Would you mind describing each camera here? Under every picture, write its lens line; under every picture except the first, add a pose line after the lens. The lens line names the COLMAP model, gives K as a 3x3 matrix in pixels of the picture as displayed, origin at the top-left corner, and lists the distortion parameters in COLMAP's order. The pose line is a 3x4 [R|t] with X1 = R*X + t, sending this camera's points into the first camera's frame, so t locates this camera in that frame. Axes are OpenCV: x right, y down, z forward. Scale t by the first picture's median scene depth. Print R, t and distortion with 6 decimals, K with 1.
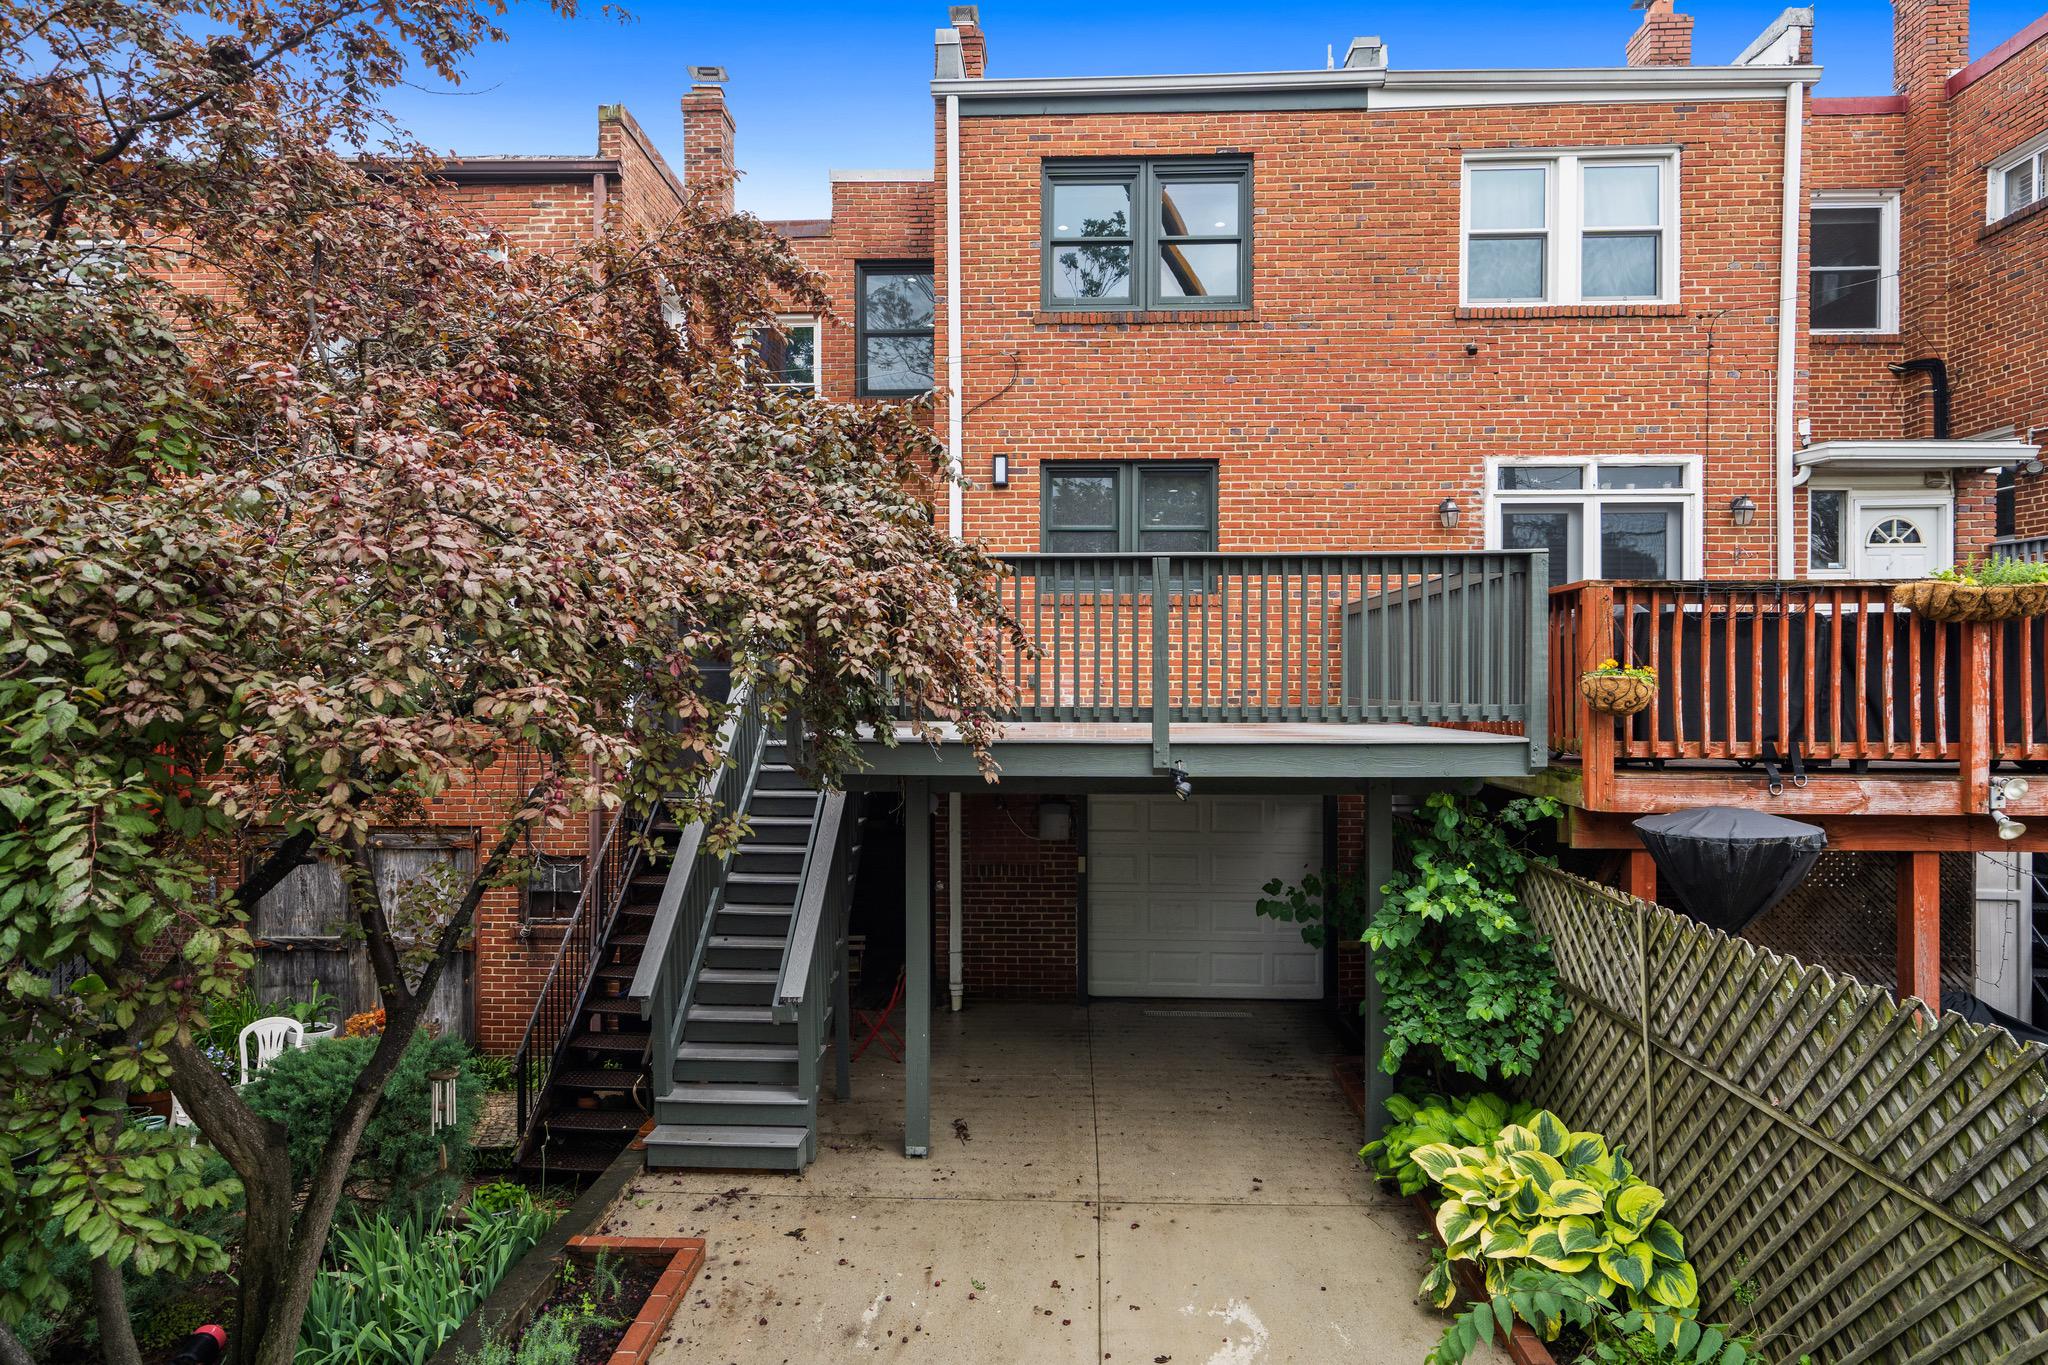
lens RADIAL K [[1139.9, 0, 1032.3], [0, 1139.9, 670.5], [0, 0, 1]] dist [0.013676, -0.001319]
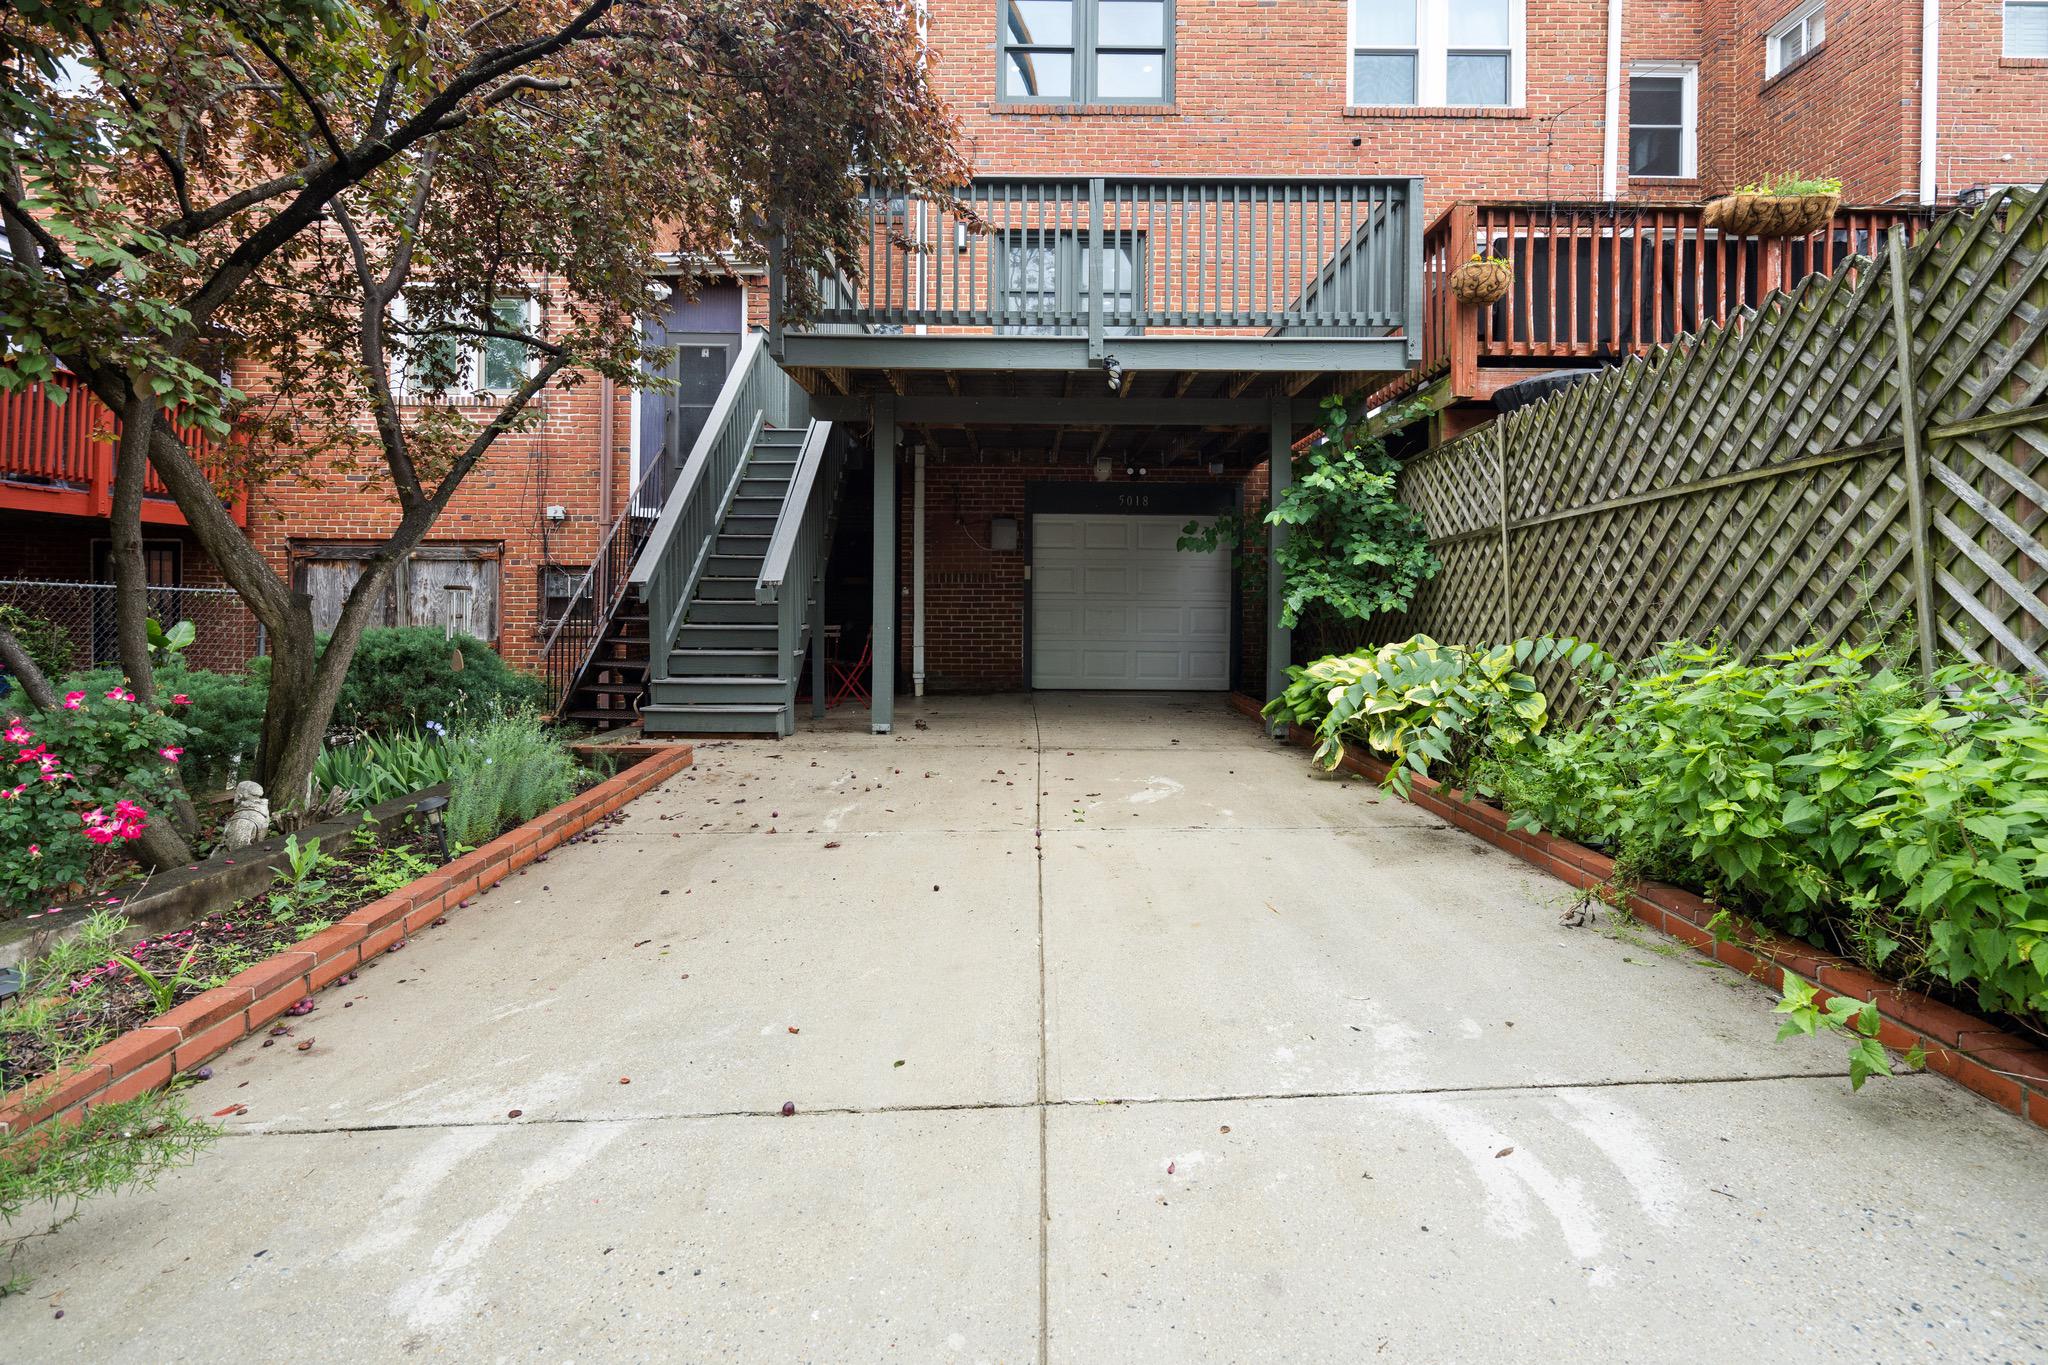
lens RADIAL K [[948.9, 0, 1028.8], [0, 948.9, 641.8], [0, 0, 1]] dist [0.000414, 0.000634]
pose [[0.999074, 0.007872, 0.042296, 0.005536], [-0.007546, 0.999941, -0.007868, 0.324979], [-0.042355, 0.007541, 0.999074, 0.035228]]
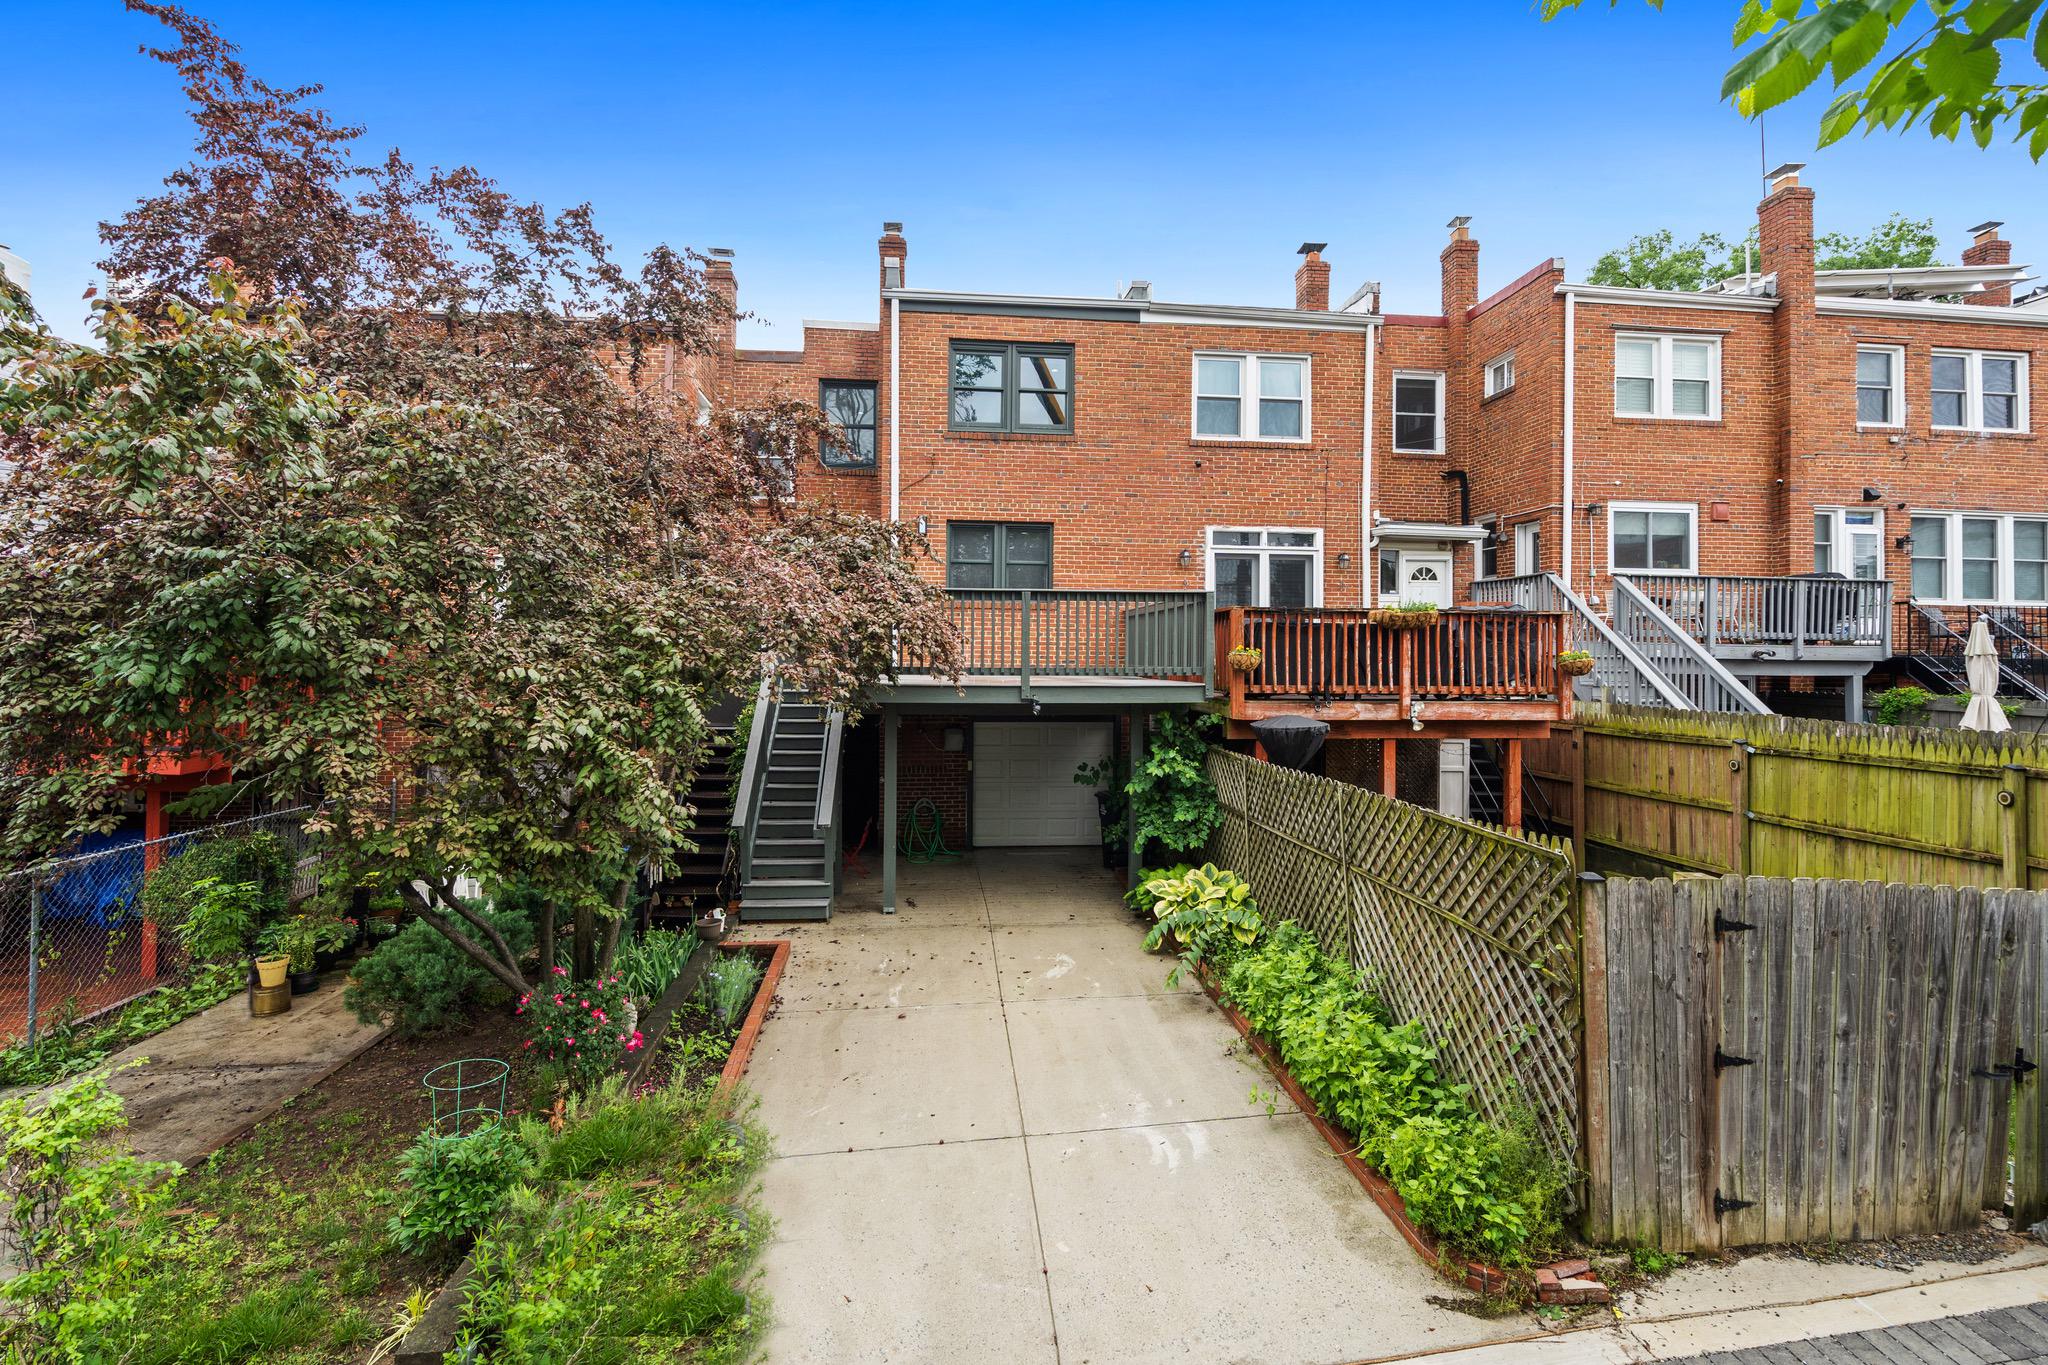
lens RADIAL K [[1049.7, 0, 1034.1], [0, 1049.7, 623.8], [0, 0, 1]] dist [-0.001518, 0.000040]
pose [[0.988619, 0.010837, 0.150053, -0.123717], [-0.007627, 0.999730, -0.021952, -0.003129], [-0.150250, 0.020558, 0.988434, -0.676009]]
